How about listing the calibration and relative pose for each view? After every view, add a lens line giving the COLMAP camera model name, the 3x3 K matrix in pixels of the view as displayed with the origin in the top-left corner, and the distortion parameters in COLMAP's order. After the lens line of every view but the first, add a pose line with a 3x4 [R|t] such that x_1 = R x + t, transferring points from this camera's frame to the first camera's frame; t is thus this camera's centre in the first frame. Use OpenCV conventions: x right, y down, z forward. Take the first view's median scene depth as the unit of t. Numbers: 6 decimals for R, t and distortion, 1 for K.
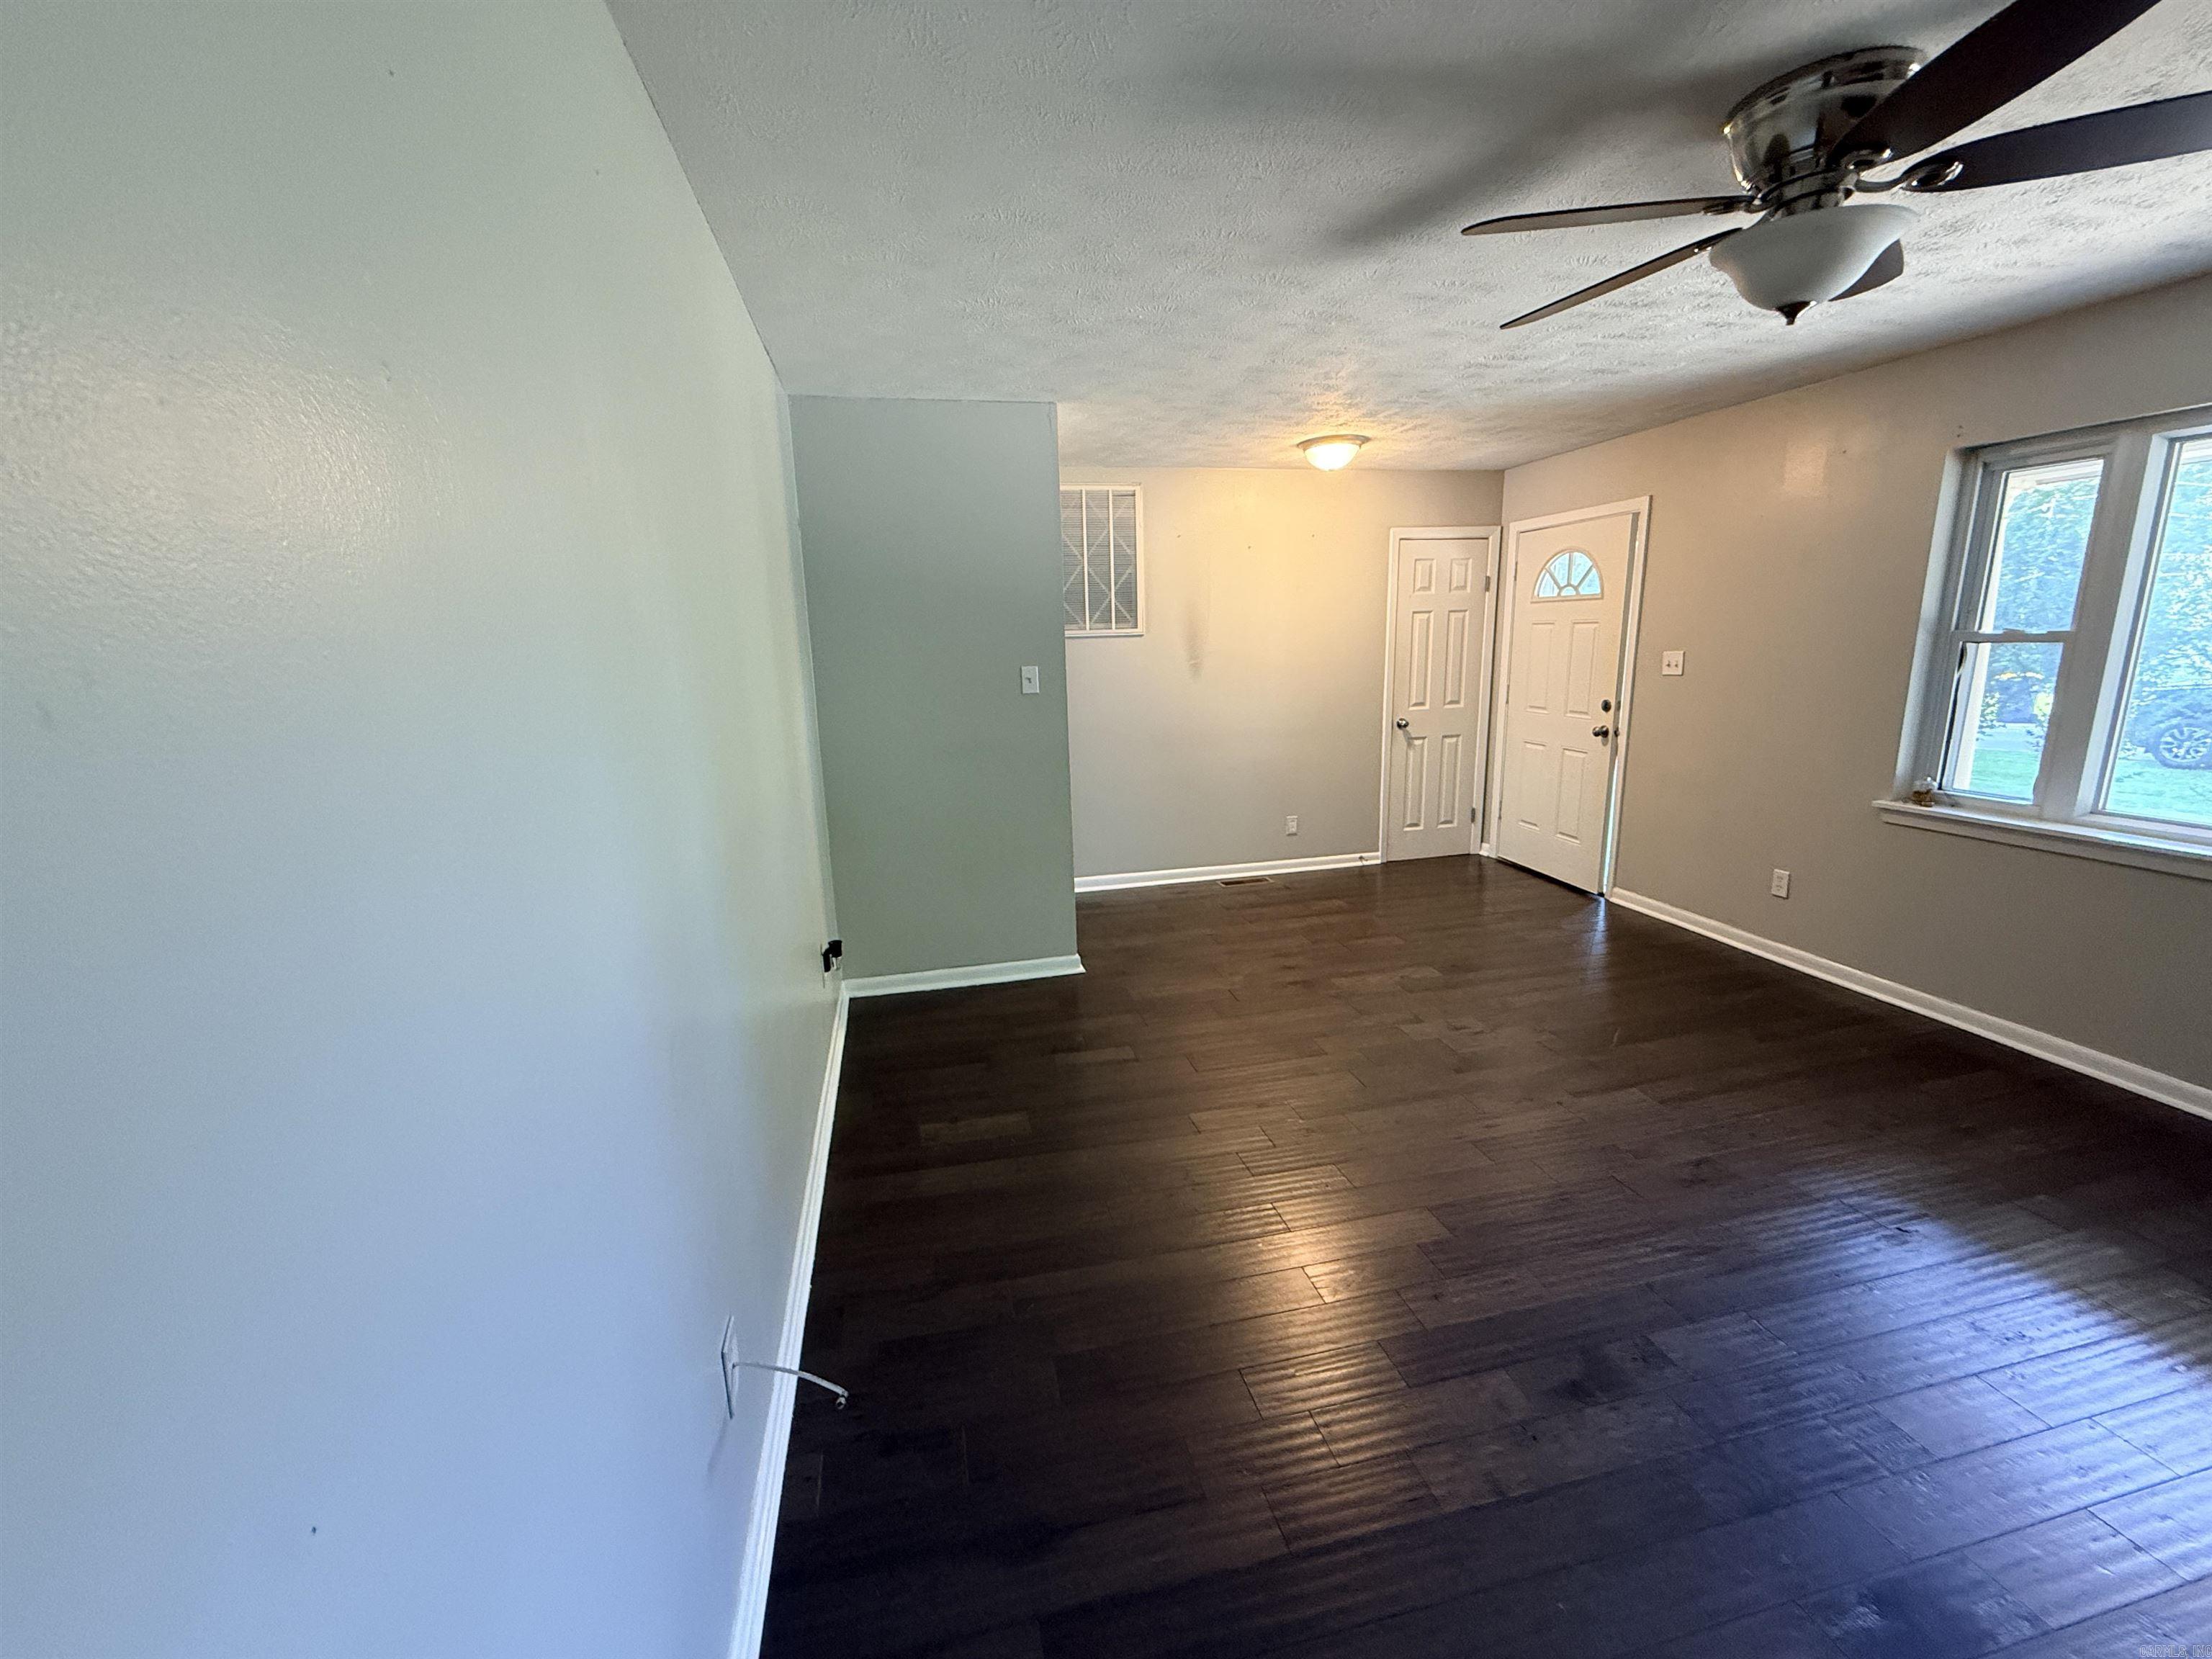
lens RADIAL K [[880.6, 0, 1097.8], [0, 880.6, 833.1], [0, 0, 1]] dist [-0.000034, -0.000219]
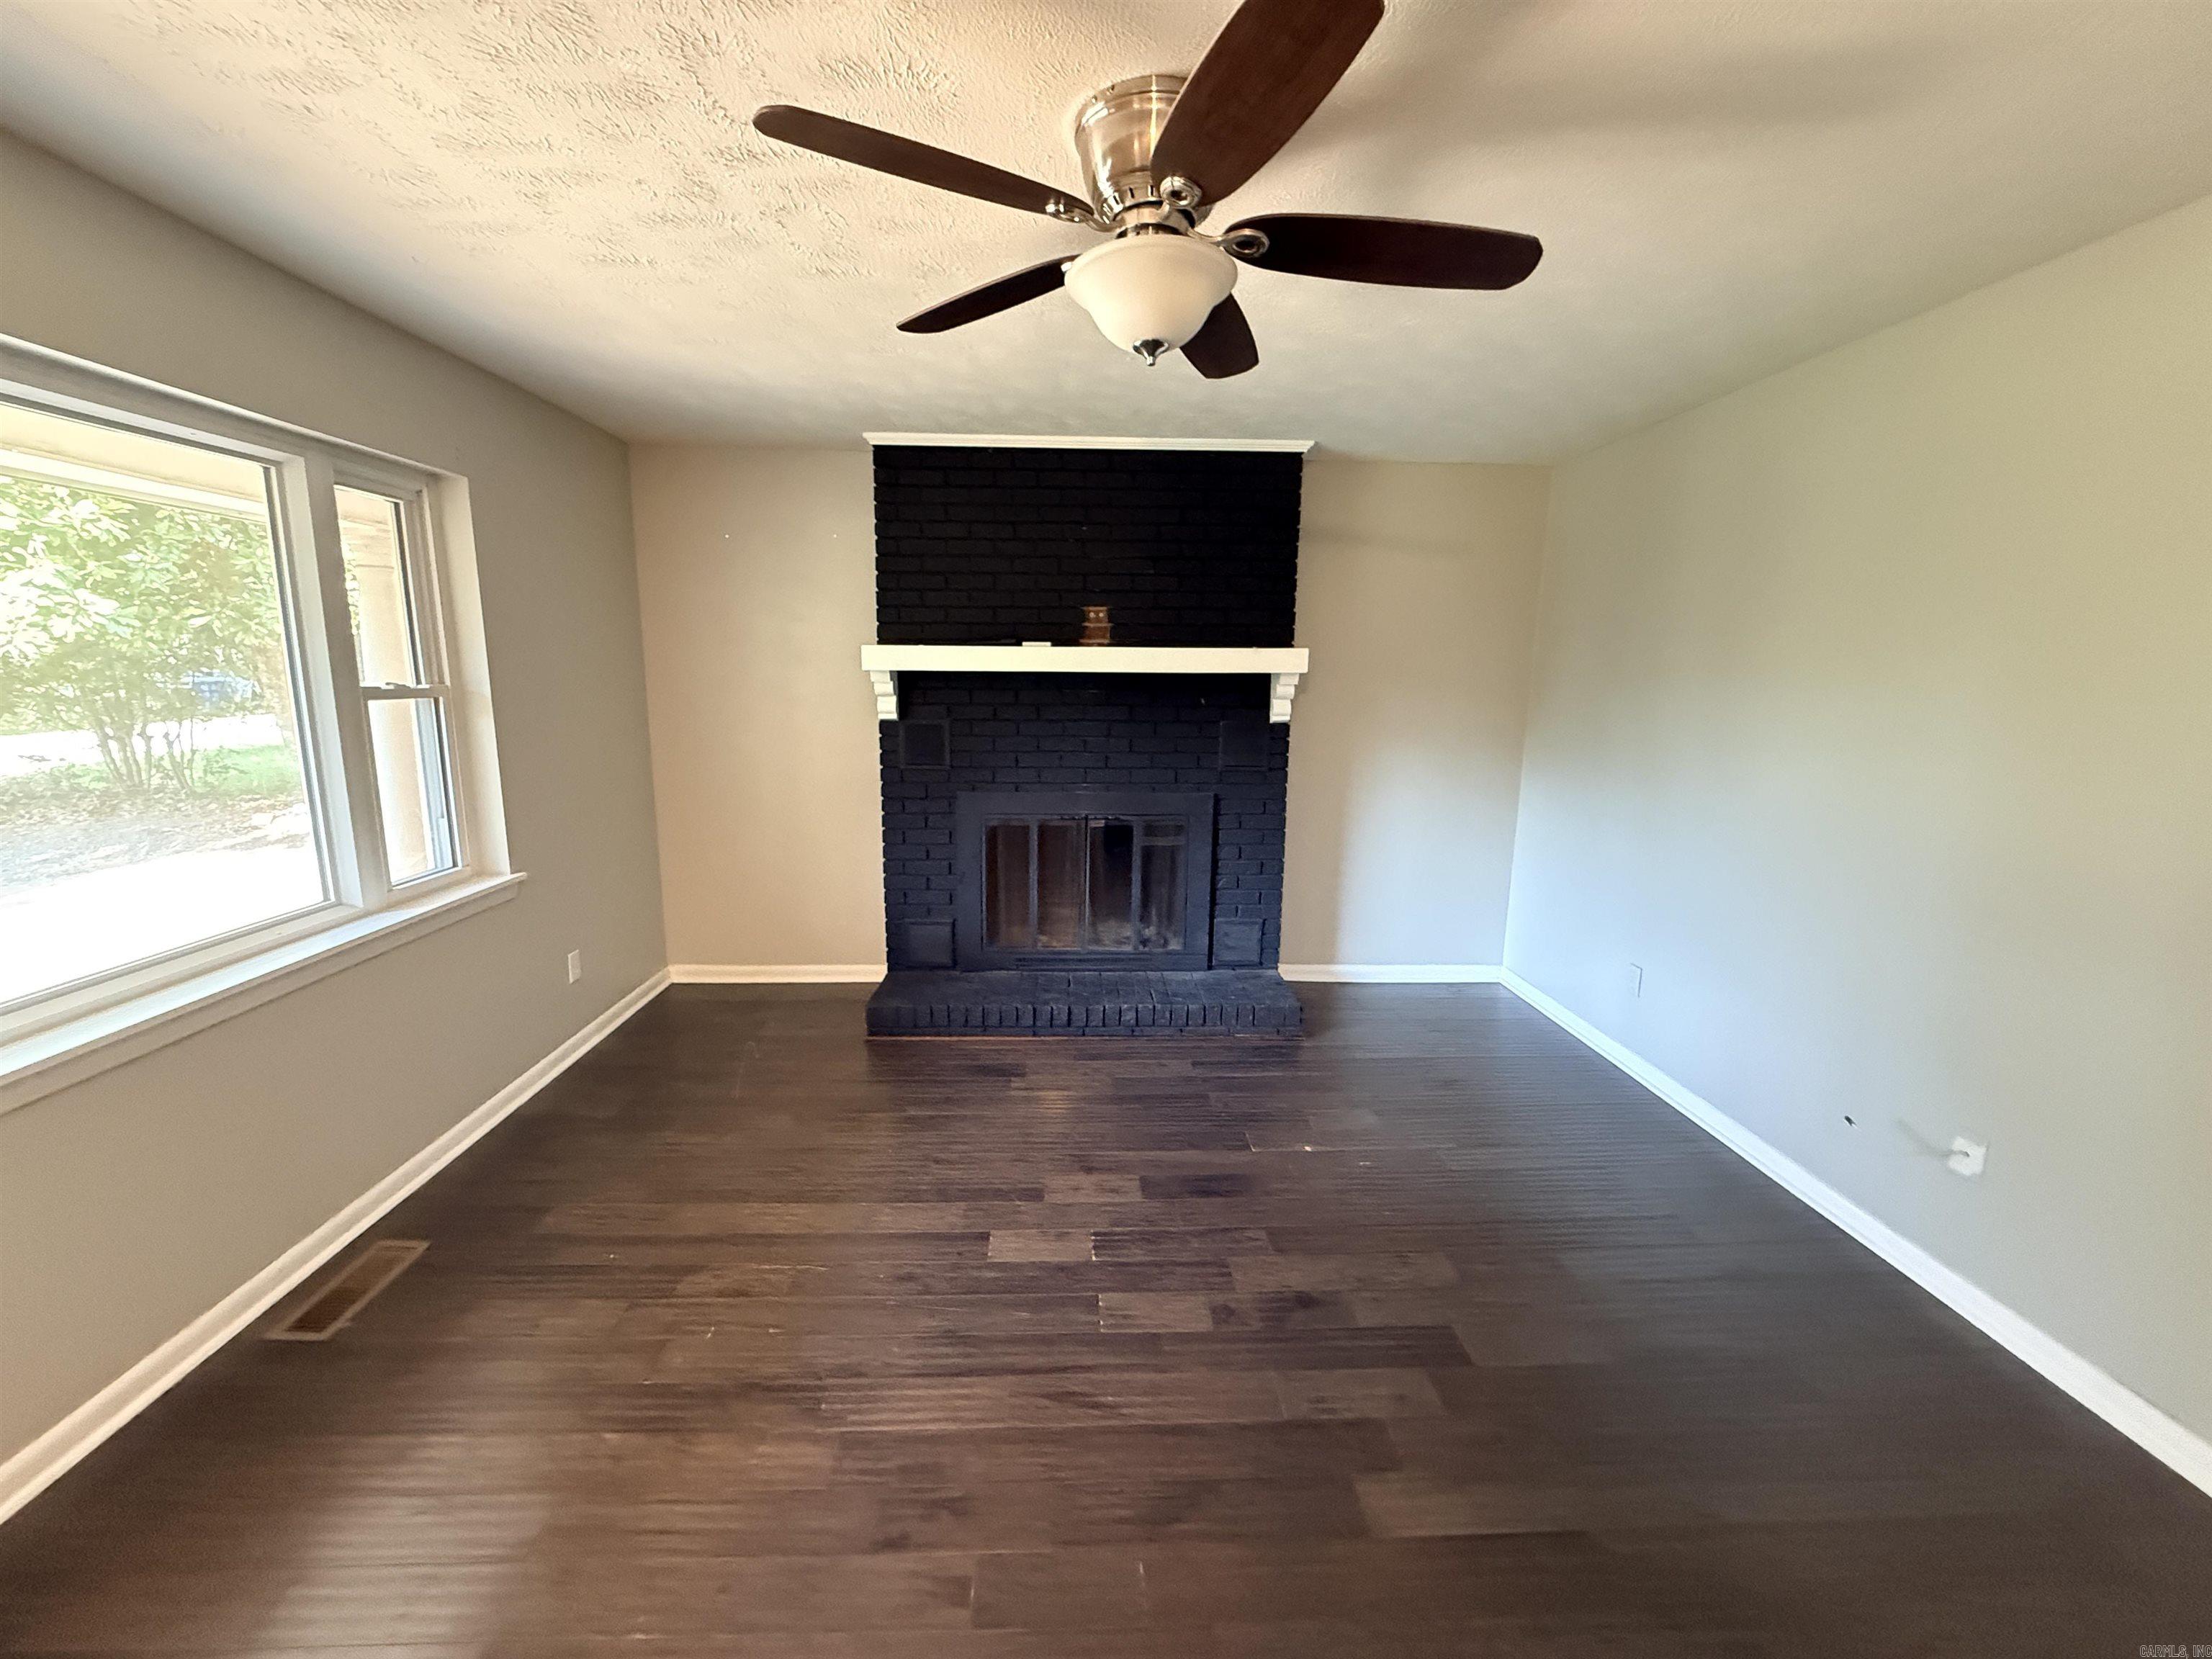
lens RADIAL K [[880.6, 0, 1097.5], [0, 880.6, 825.1], [0, 0, 1]] dist [-0.000034, -0.000219]
pose [[-0.983300, -0.020681, 0.180813, 0.380043], [0.050425, 0.923664, 0.379870, -0.277869], [-0.174866, 0.382644, -0.907197, 1.162809]]
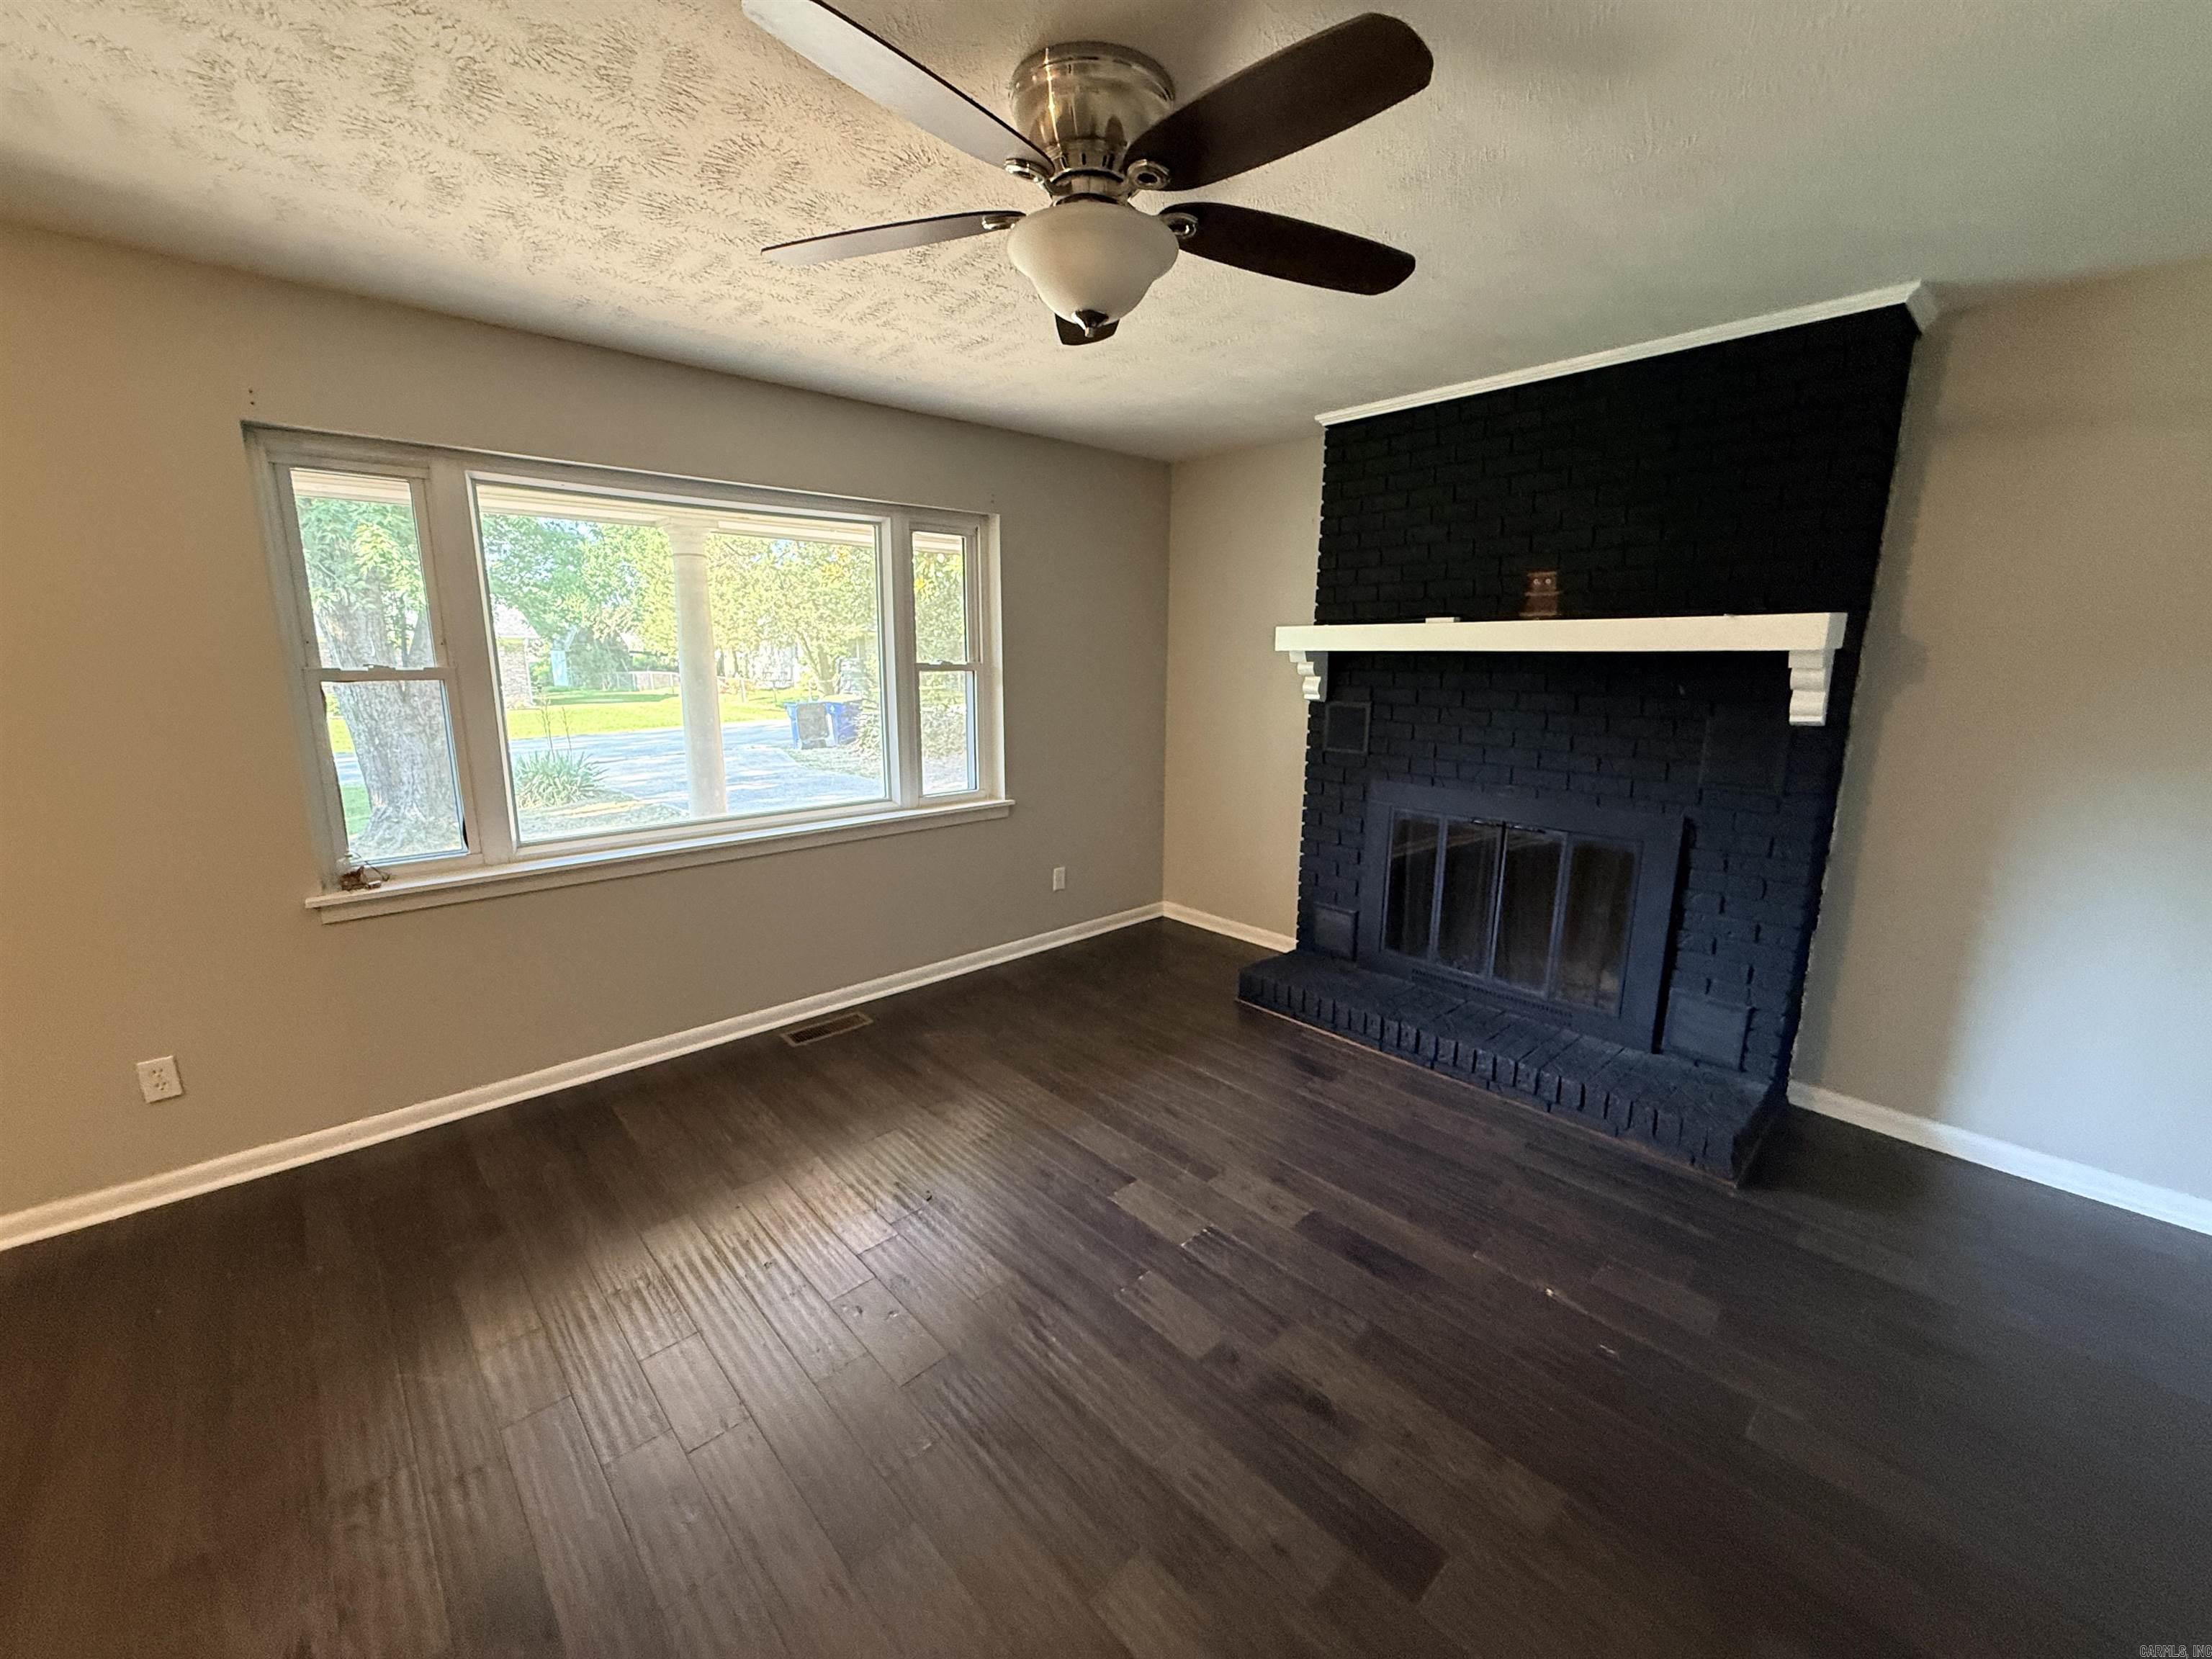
lens RADIAL K [[880.6, 0, 1100.6], [0, 880.6, 825.5], [0, 0, 1]] dist [-0.000034, -0.000219]
pose [[-0.500180, -0.148918, 0.853020, -0.055772], [0.196704, 0.939808, 0.279409, -0.198409], [-0.843284, 0.307547, -0.440780, 0.885130]]
